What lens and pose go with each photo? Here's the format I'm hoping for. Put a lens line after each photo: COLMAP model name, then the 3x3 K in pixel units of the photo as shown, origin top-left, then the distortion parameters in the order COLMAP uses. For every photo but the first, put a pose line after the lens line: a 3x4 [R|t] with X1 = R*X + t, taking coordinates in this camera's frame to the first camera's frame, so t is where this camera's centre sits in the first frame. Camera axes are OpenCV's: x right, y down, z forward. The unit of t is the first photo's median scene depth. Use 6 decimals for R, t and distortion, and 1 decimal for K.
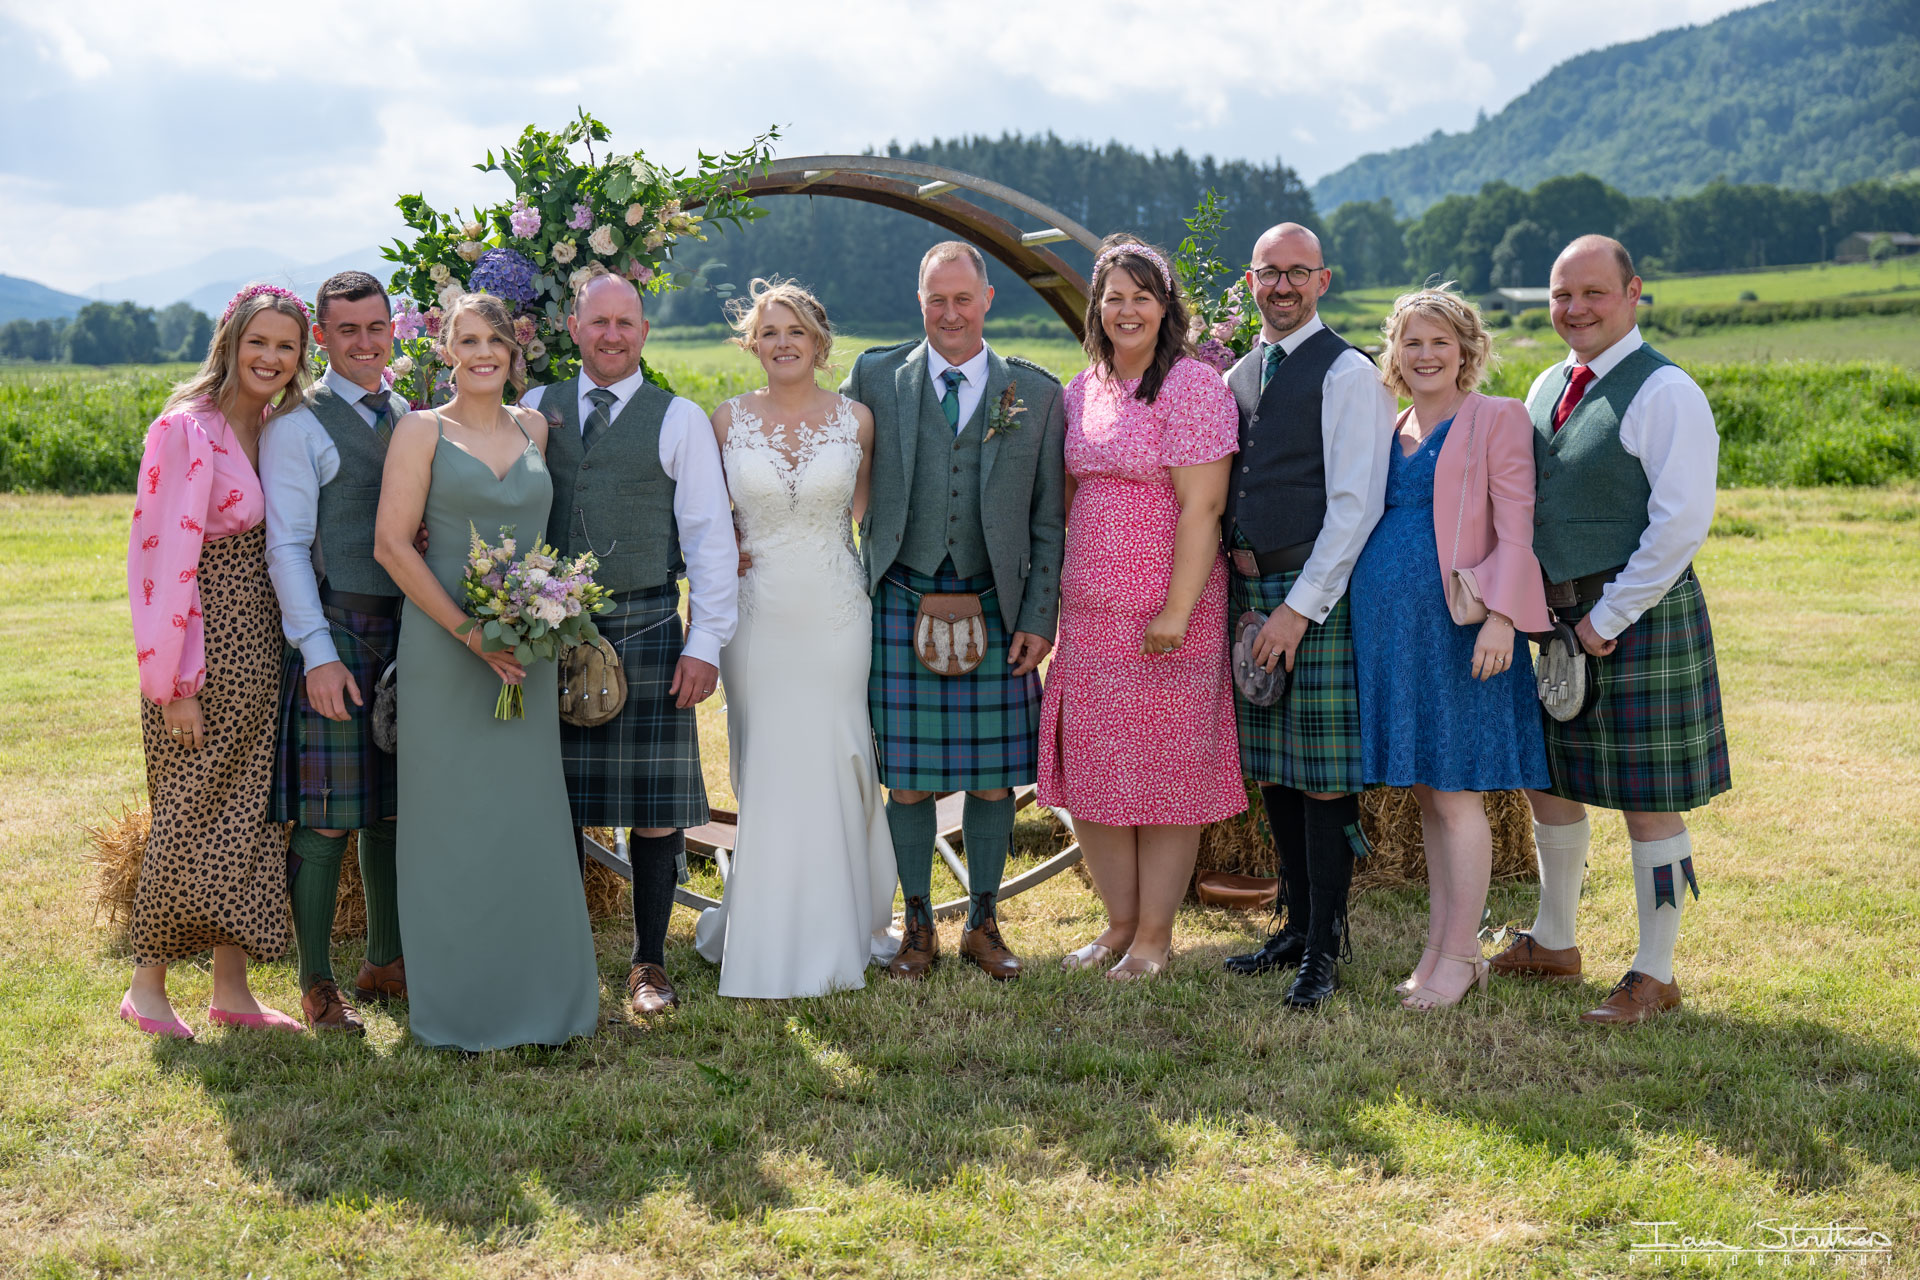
lens RADIAL K [[2473.6, 0, 955.5], [0, 2473.6, 650.6], [0, 0, 1]] dist [-0.003441, 0.000000]
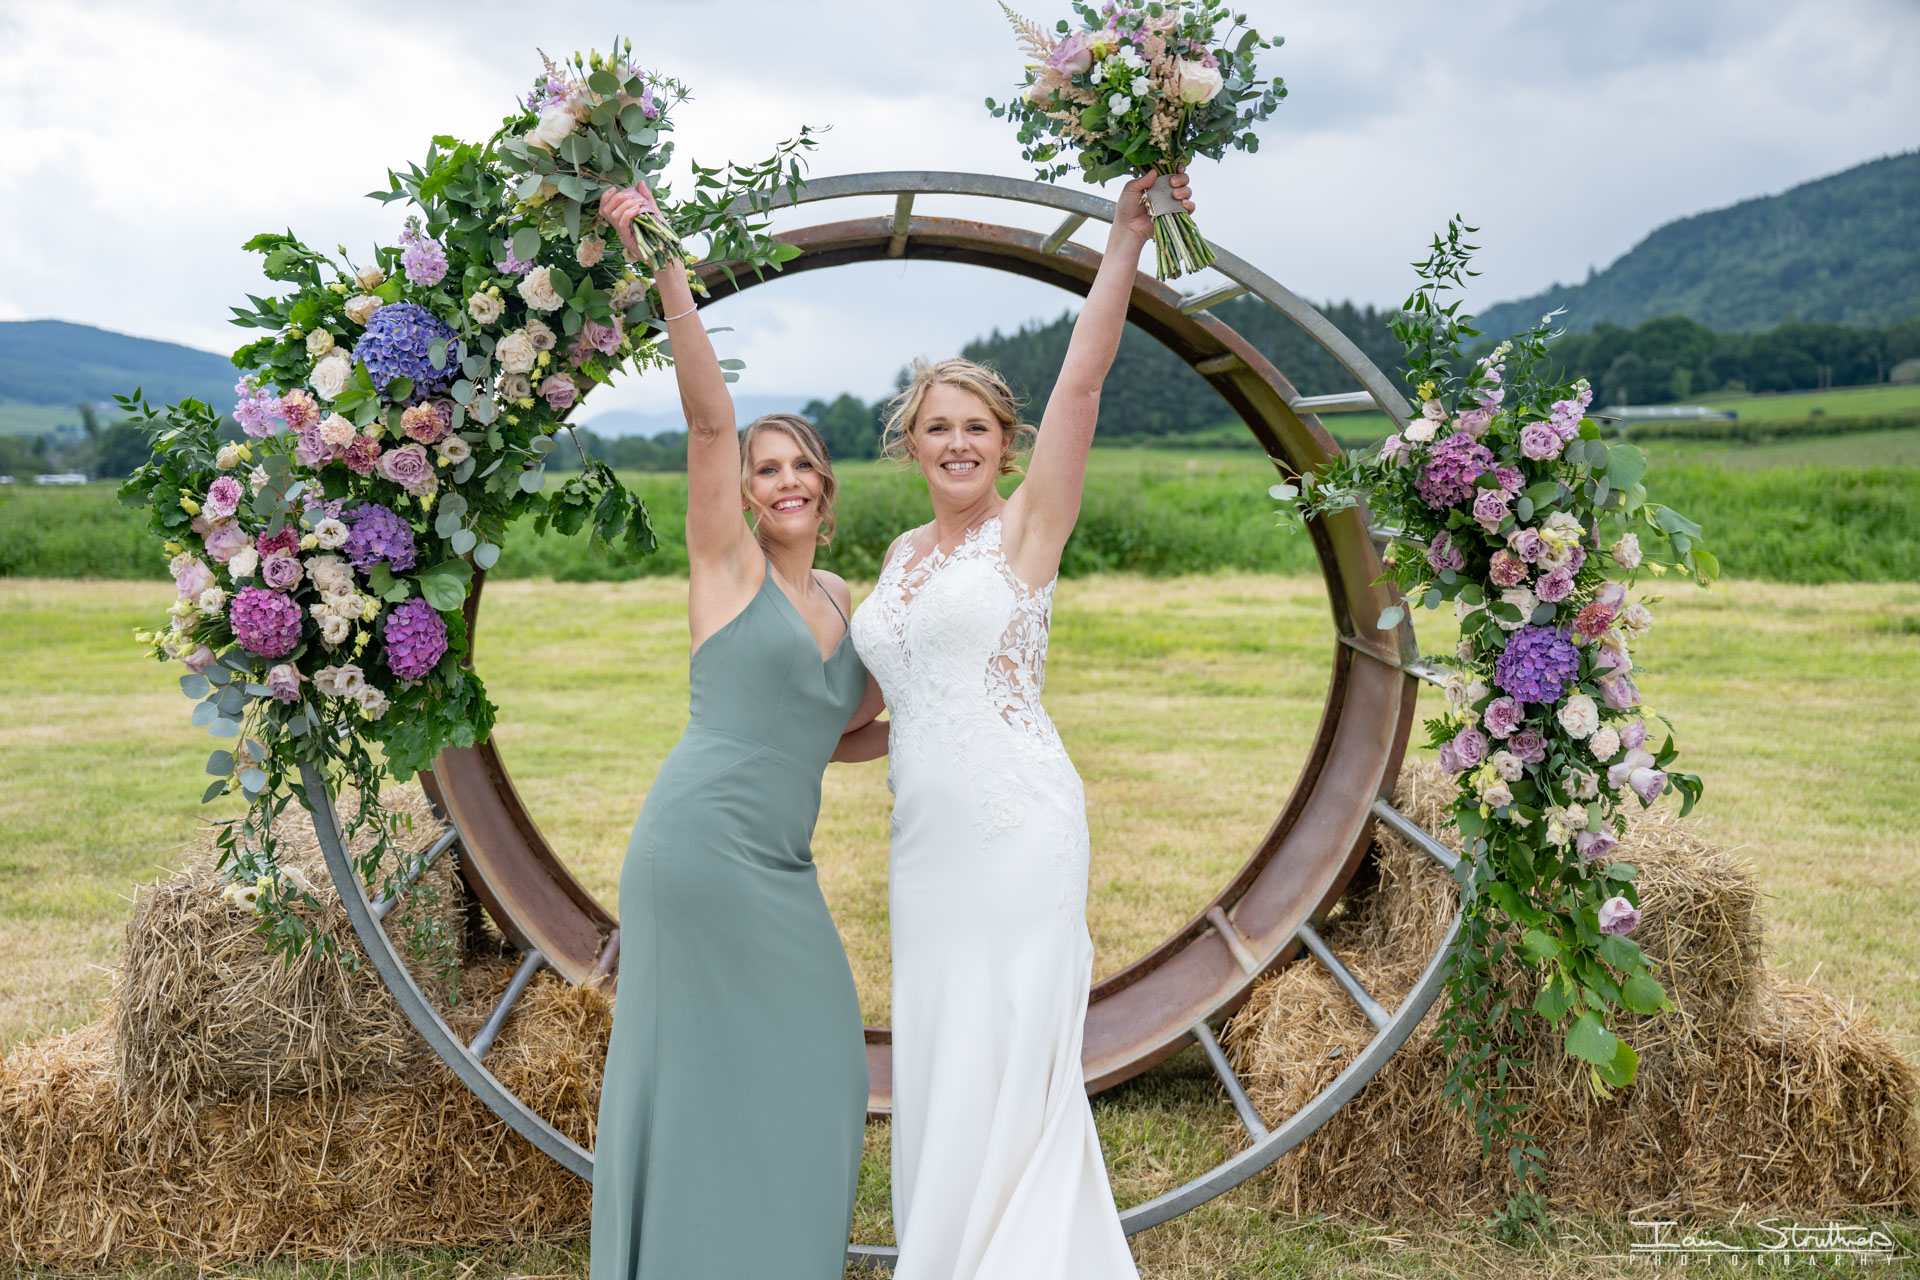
lens RADIAL K [[1903.4, 0, 949.6], [0, 1903.4, 642.7], [0, 0, 1]] dist [0.000145, 0.000000]
pose [[0.993470, 0.007302, -0.113862, 0.006840], [-0.010120, 0.999656, -0.024190, -0.014411], [0.113647, 0.025185, 0.993202, 0.123719]]
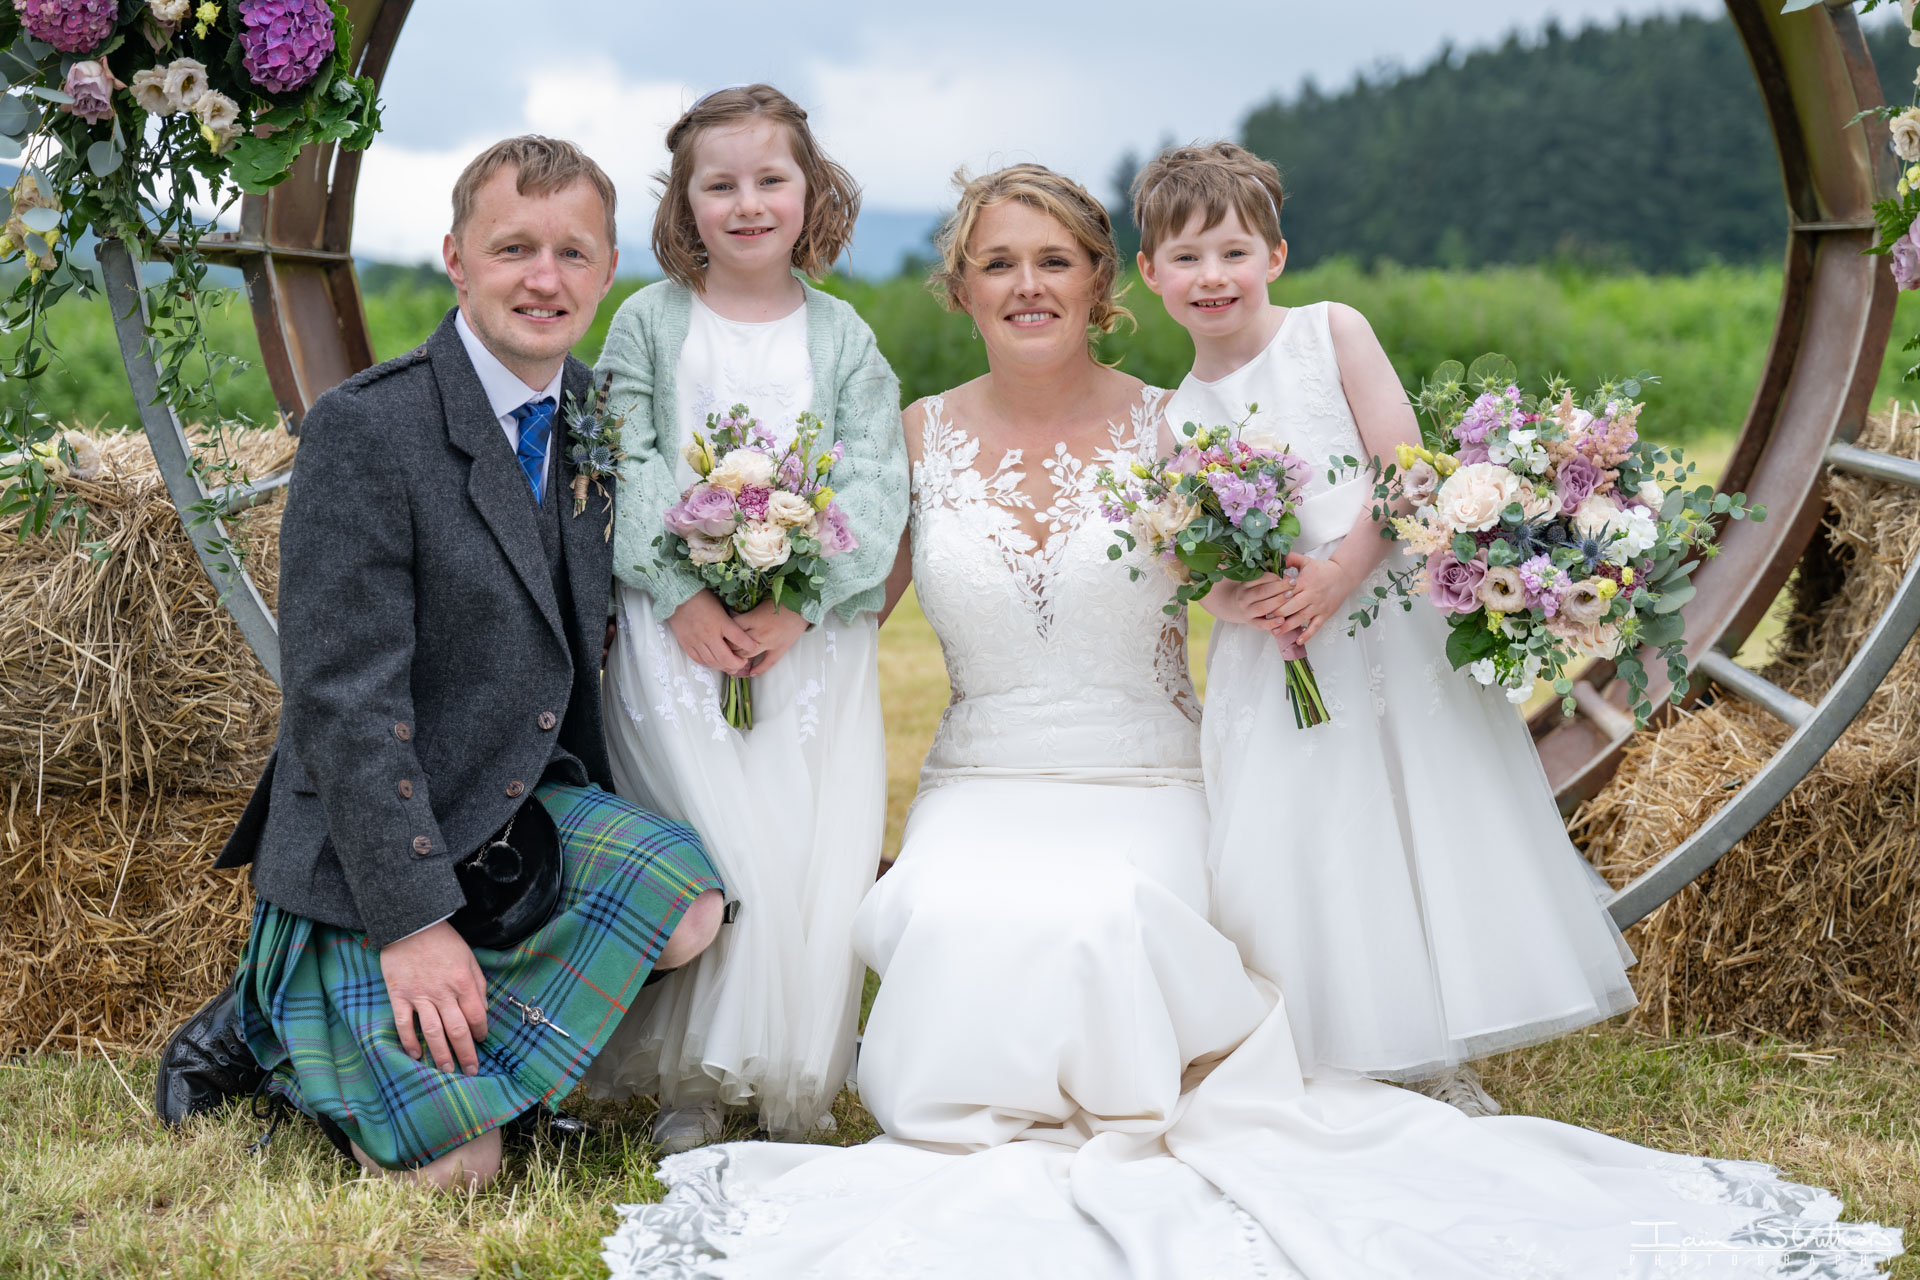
lens RADIAL K [[3703.6, 0, 968.1], [0, 3703.6, 619.6], [0, 0, 1]] dist [0.027524, 0.000000]
pose [[0.983584, 0.017359, -0.179616, 0.016170], [-0.025672, 0.998699, -0.044059, 0.016011], [0.178618, 0.047947, 0.982750, 0.091866]]
